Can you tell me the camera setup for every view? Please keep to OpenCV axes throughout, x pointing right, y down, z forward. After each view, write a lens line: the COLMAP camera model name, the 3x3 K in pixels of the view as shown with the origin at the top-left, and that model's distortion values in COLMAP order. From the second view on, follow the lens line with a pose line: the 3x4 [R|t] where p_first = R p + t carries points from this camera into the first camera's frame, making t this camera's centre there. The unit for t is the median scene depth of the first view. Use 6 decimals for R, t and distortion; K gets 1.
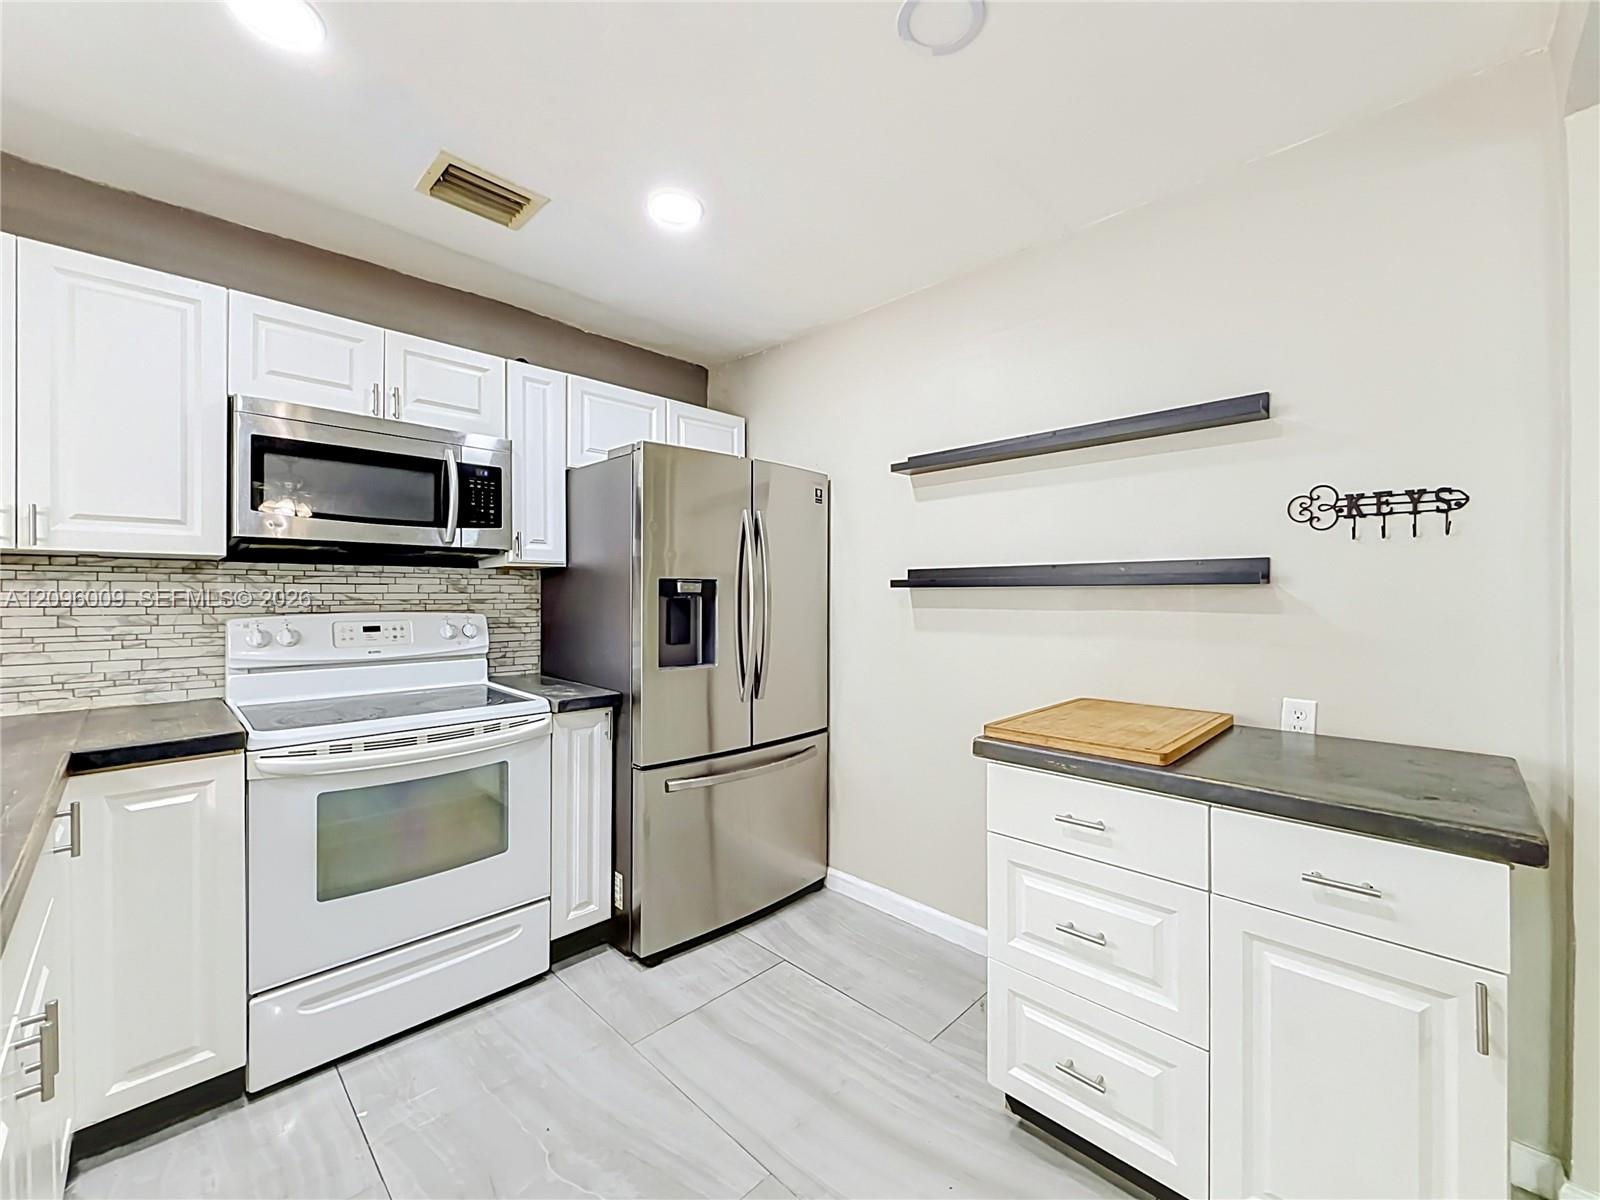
lens RADIAL K [[651.9, 0, 795.1], [0, 651.9, 593.5], [0, 0, 1]] dist [-0.003677, -0.000396]
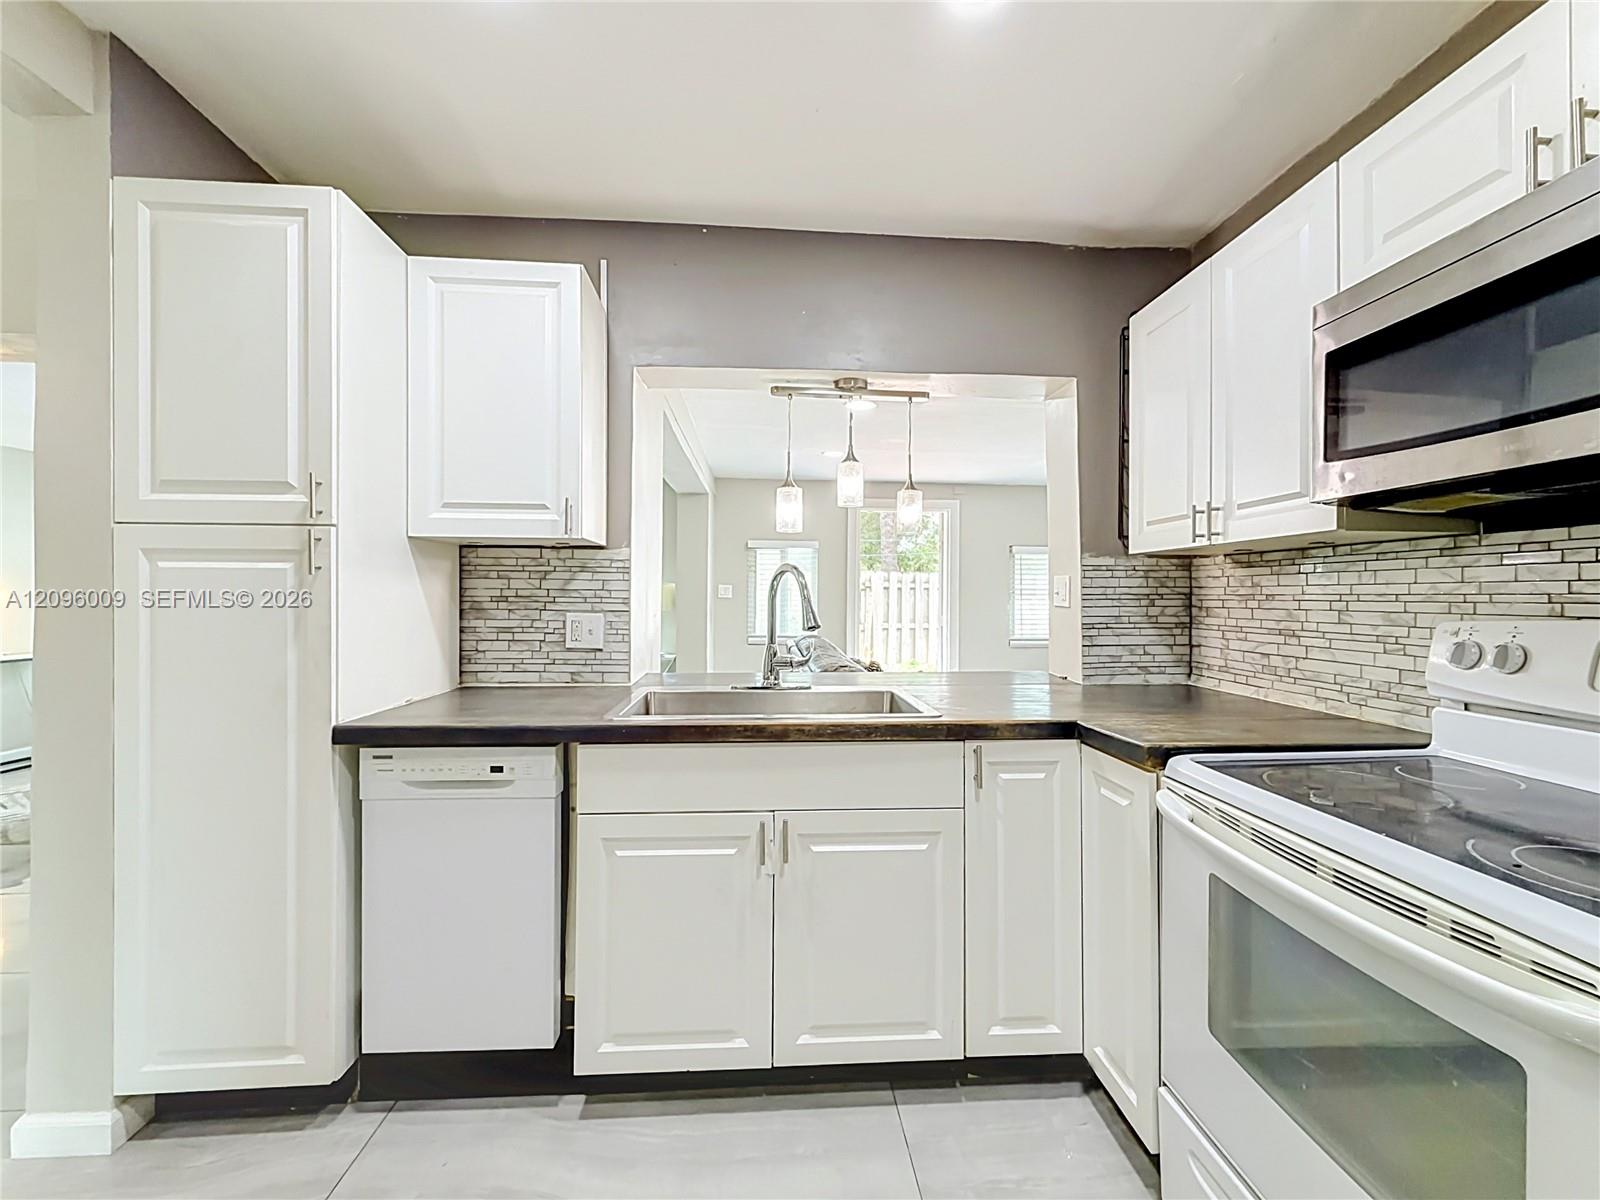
lens RADIAL K [[651.9, 0, 801.3], [0, 651.9, 595.5], [0, 0, 1]] dist [-0.003677, -0.000396]
pose [[-0.664684, -0.005233, -0.747106, 0.058441], [-0.003195, 0.999986, -0.004162, 0.018253], [0.747118, -0.000380, -0.664692, 1.002042]]
